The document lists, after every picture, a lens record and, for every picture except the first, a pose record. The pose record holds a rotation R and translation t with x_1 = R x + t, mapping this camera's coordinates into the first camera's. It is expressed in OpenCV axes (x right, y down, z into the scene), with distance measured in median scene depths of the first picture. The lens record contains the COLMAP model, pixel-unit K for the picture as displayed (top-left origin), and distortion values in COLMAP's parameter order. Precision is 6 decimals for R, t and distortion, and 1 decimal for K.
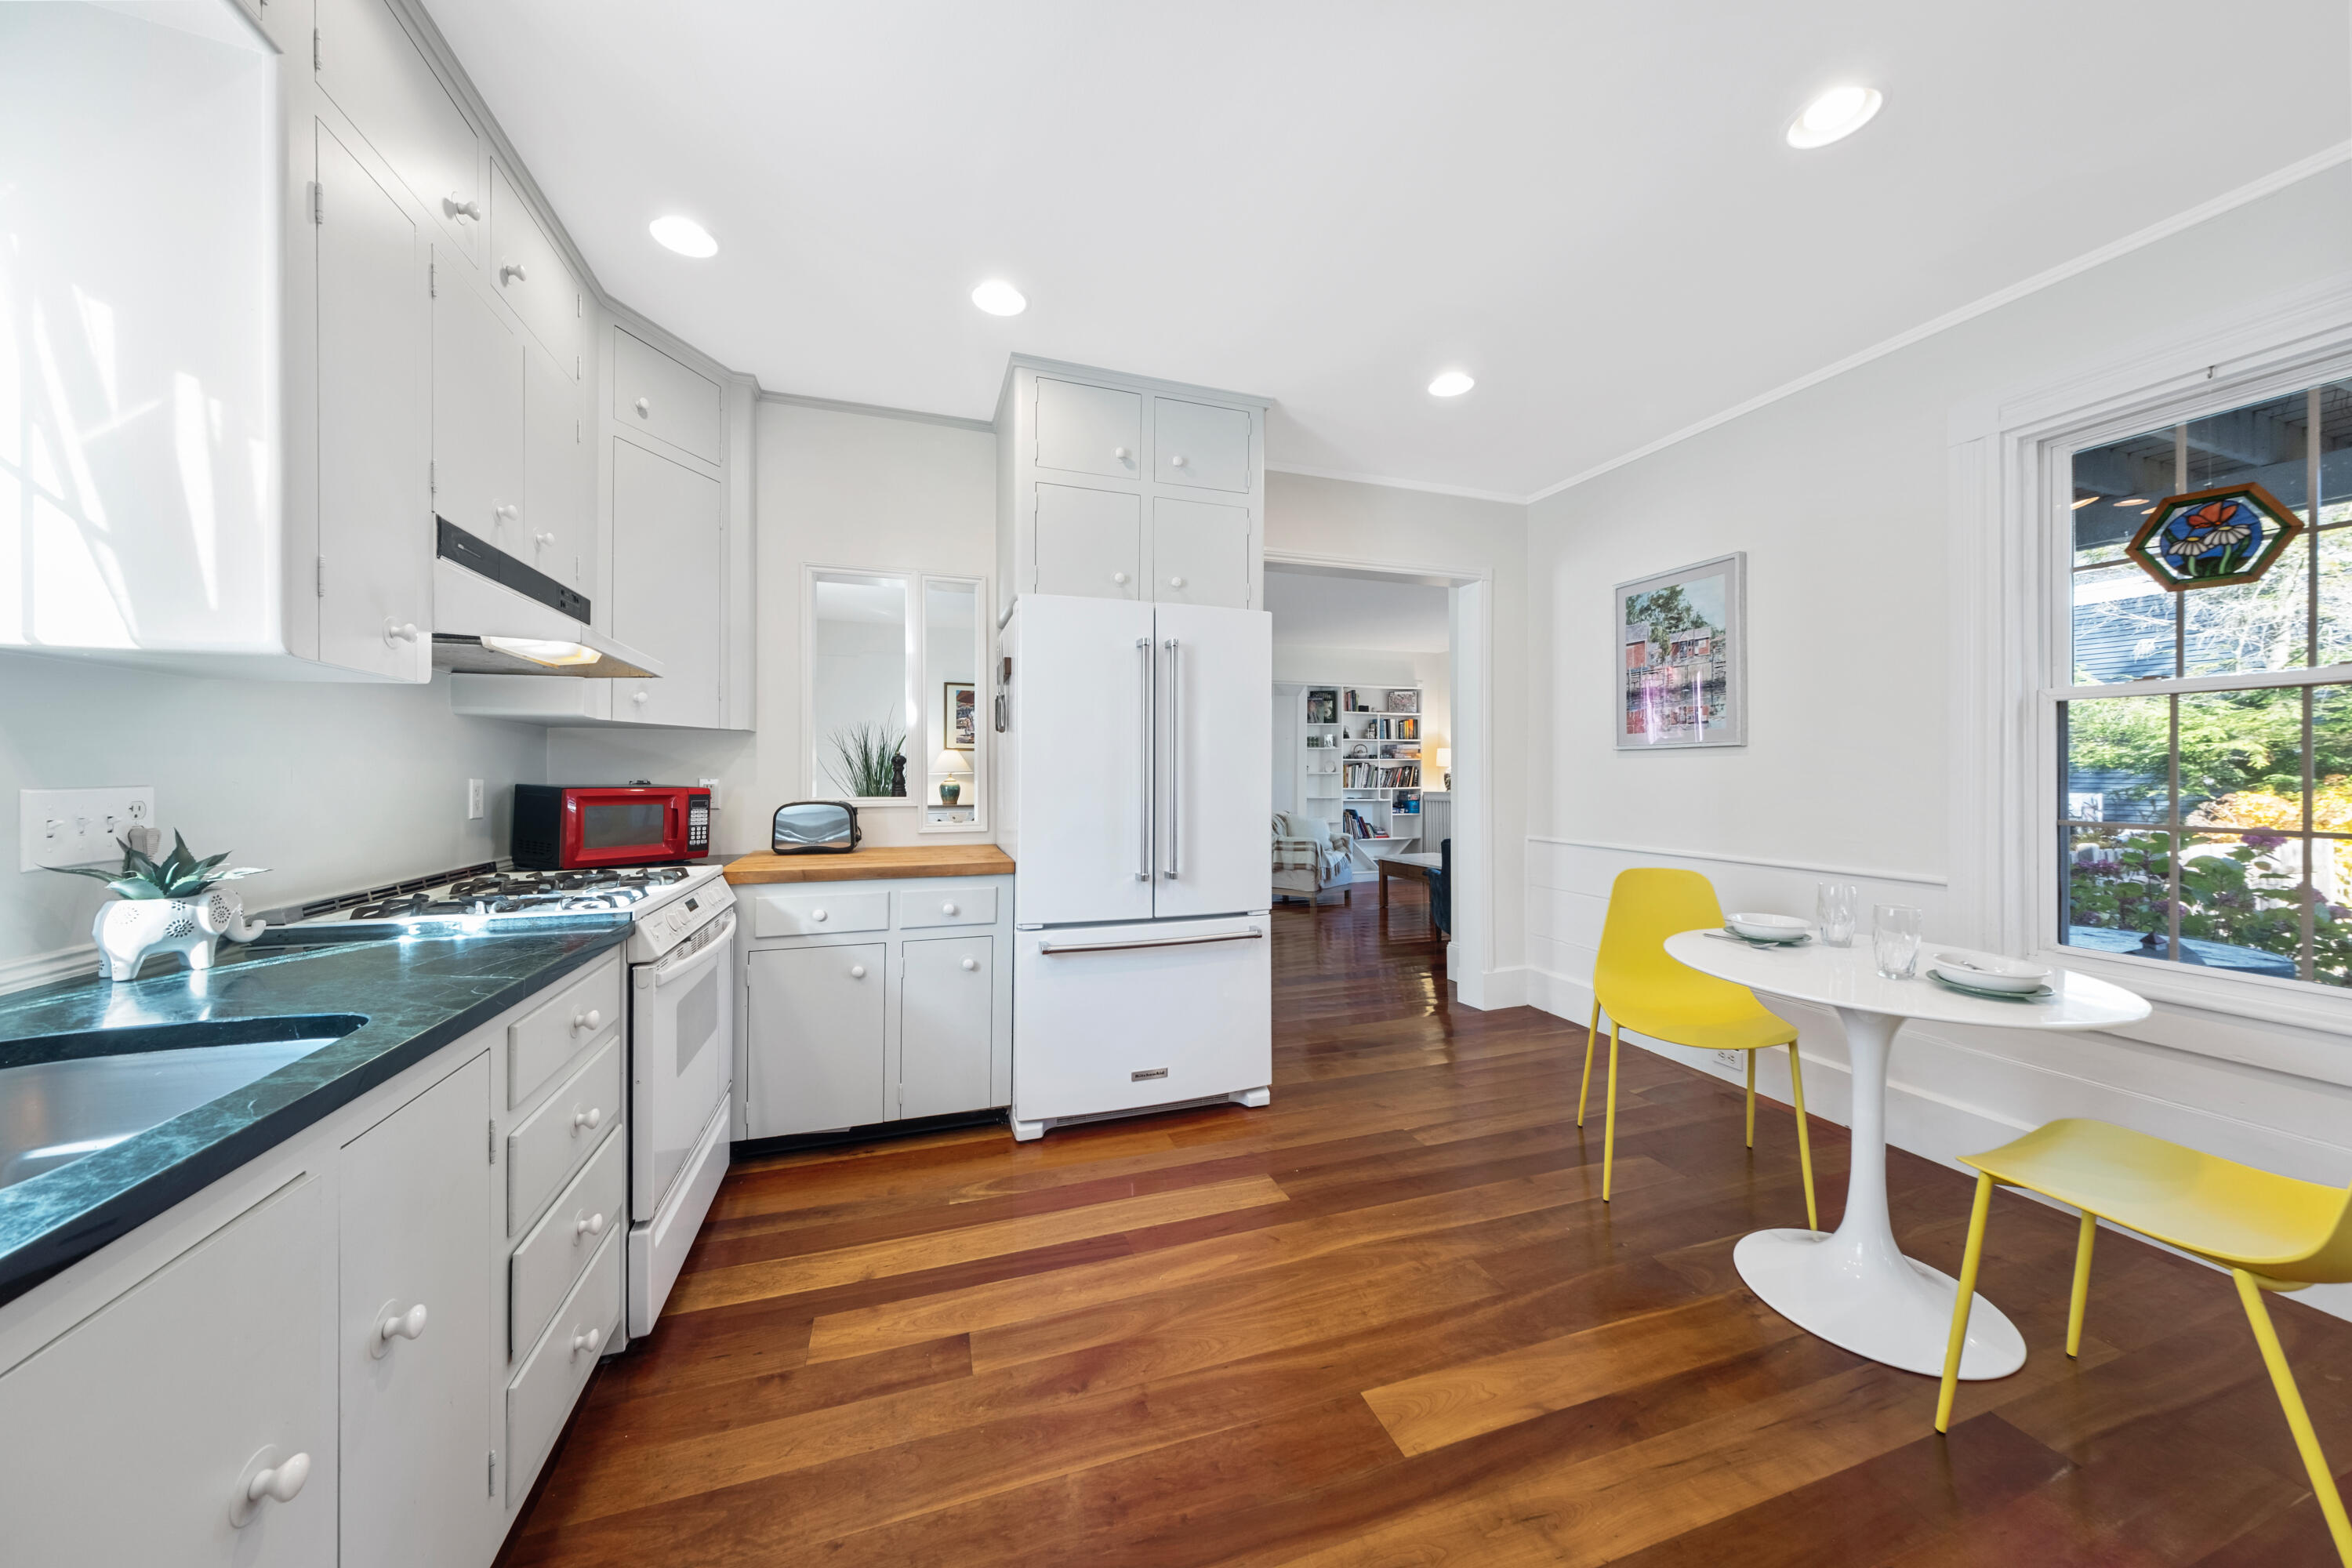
lens RADIAL K [[789.0, 0, 1180.2], [0, 789.0, 775.4], [0, 0, 1]] dist [0.010358, -0.005898]
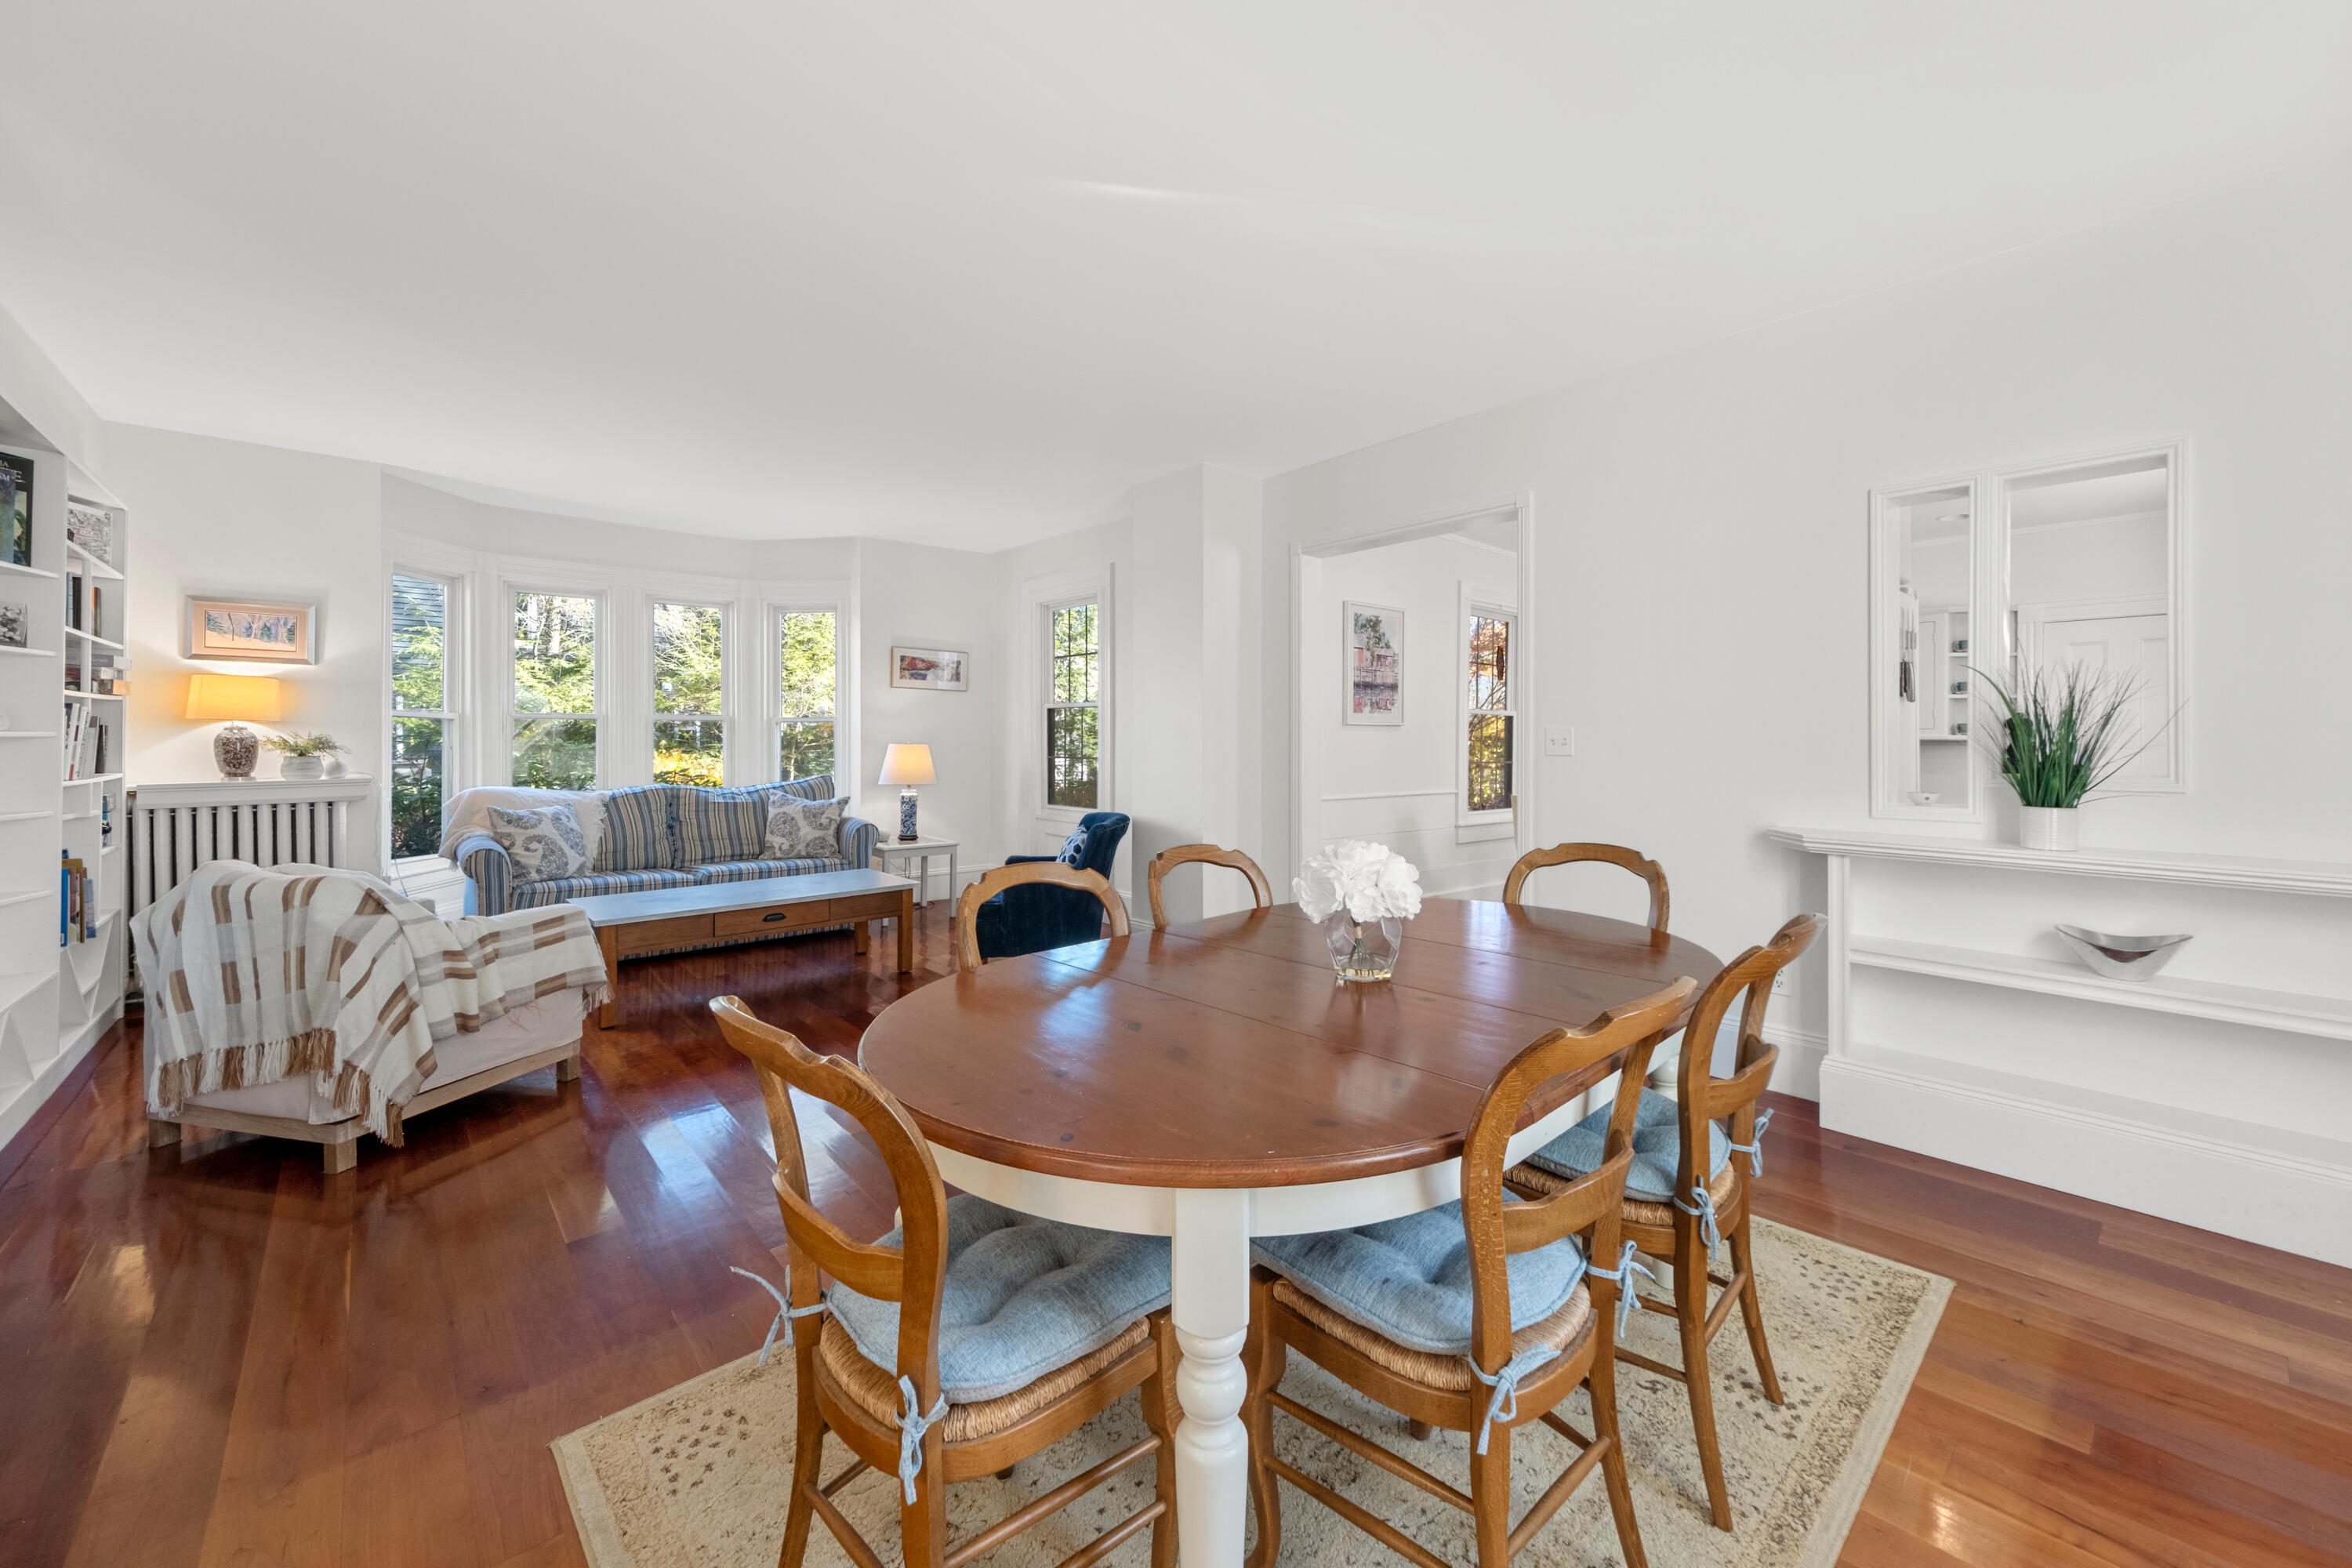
lens RADIAL K [[909.3, 0, 1180.4], [0, 909.3, 744.4], [0, 0, 1]] dist [-0.000687, -0.000142]
pose [[-0.389857, 0.000479, 0.920875, -0.873718], [-0.000012, 1.000000, -0.000526, 0.003363], [-0.920875, -0.000216, -0.389857, 2.172846]]
